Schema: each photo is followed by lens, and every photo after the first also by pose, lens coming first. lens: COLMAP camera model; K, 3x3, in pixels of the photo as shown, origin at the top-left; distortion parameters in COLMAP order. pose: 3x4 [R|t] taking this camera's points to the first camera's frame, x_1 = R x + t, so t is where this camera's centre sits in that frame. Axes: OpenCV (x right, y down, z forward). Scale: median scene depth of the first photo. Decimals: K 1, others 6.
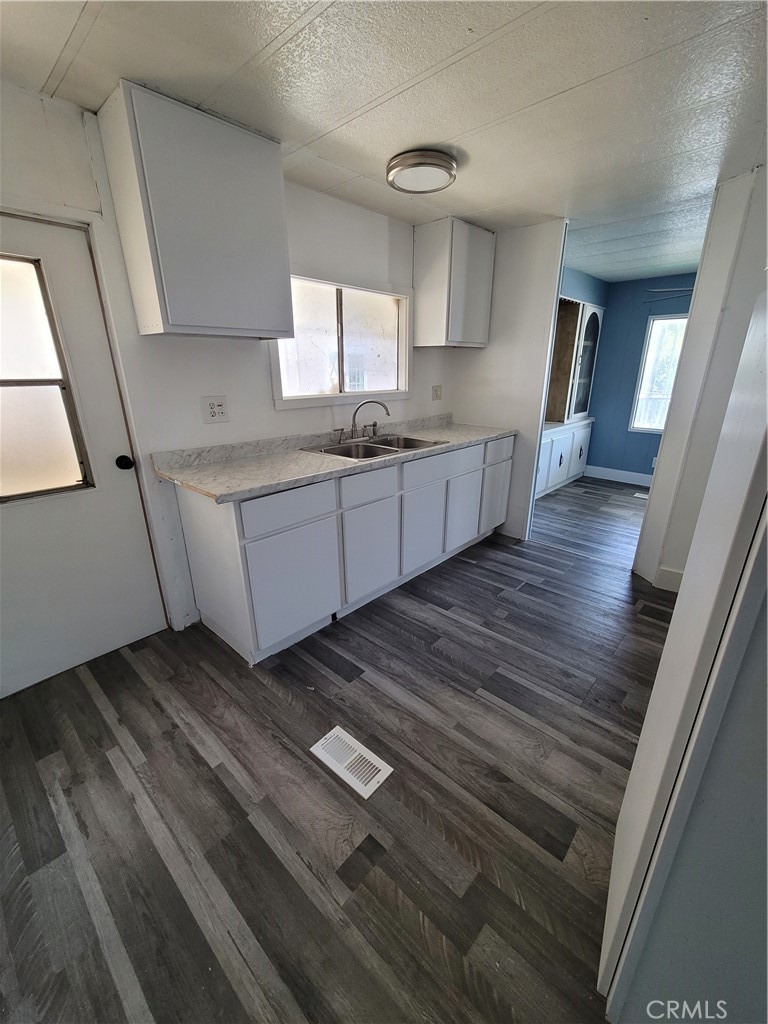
lens RADIAL K [[417.4, 0, 387.9], [0, 417.4, 515.1], [0, 0, 1]] dist [0.000171, 0.000224]
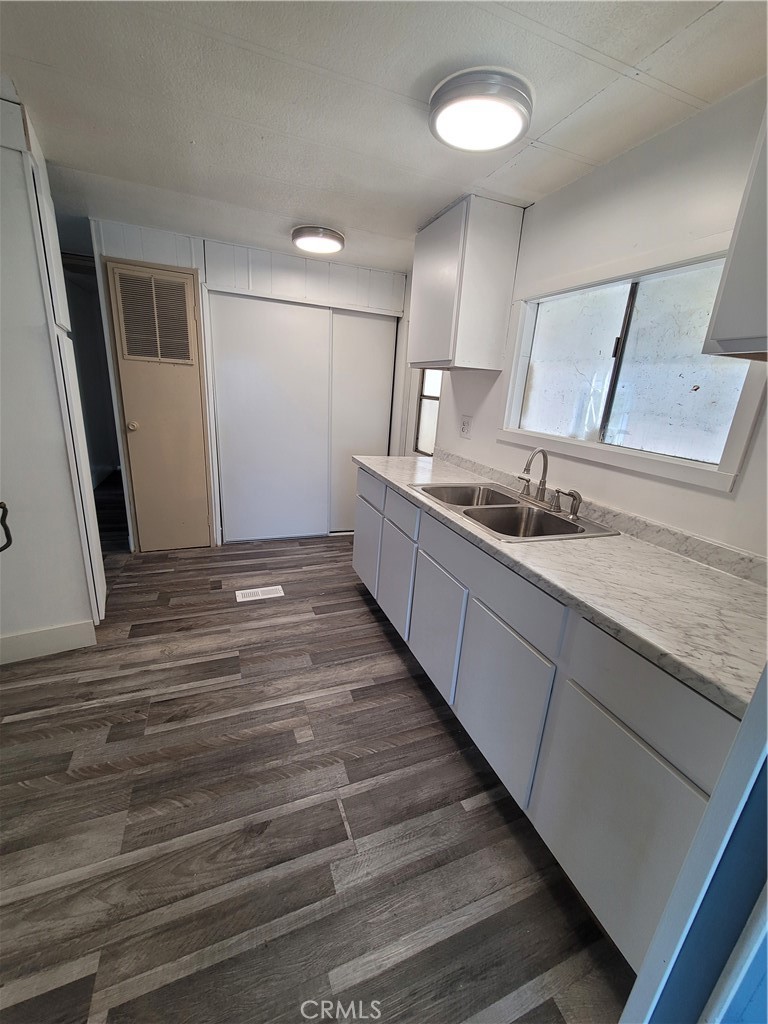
lens RADIAL K [[417.4, 0, 387.9], [0, 417.4, 515.1], [0, 0, 1]] dist [0.000171, 0.000224]
pose [[-0.438134, 0.235916, -0.867400, 1.040827], [-0.368040, 0.833282, 0.412538, -0.579639], [0.820113, 0.499984, -0.278263, 1.617419]]
